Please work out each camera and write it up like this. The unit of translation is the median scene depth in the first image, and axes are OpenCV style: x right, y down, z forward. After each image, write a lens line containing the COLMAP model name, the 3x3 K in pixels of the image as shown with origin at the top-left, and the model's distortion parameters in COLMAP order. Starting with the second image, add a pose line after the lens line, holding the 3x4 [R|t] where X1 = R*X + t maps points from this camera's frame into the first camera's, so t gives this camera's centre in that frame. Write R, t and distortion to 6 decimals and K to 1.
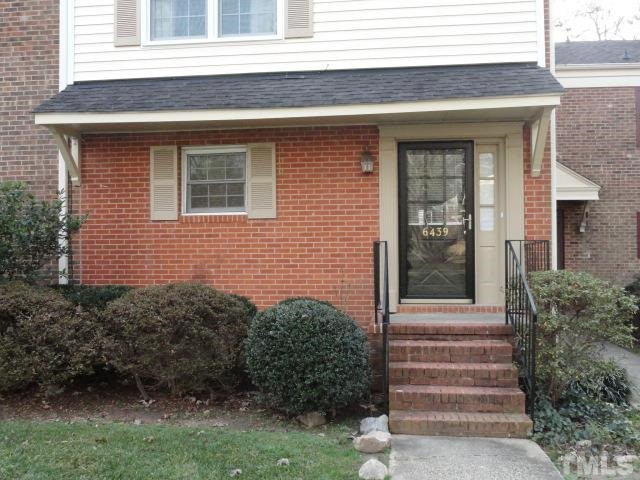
lens RADIAL K [[647.0, 0, 320.0], [0, 647.0, 240.0], [0, 0, 1]] dist [-0.038405, -0.004364]
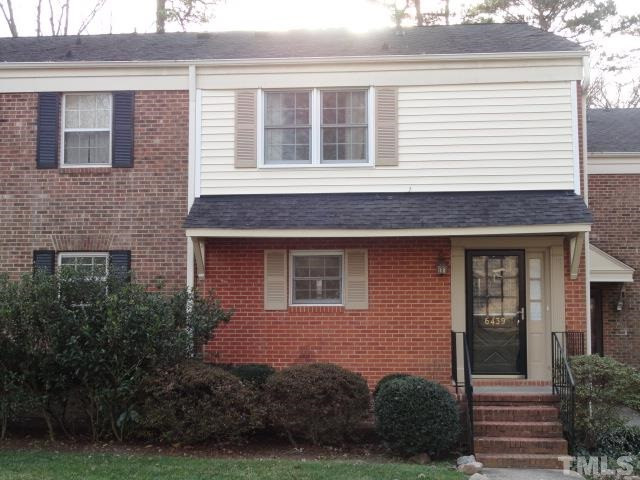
lens RADIAL K [[840.7, 0, 320.0], [0, 840.7, 240.0], [0, 0, 1]] dist [-0.043368, -0.021668]
pose [[0.999665, 0.008561, 0.024423, -0.206310], [-0.006962, 0.997874, -0.064793, -0.063134], [-0.024926, 0.064601, 0.997600, -0.639053]]
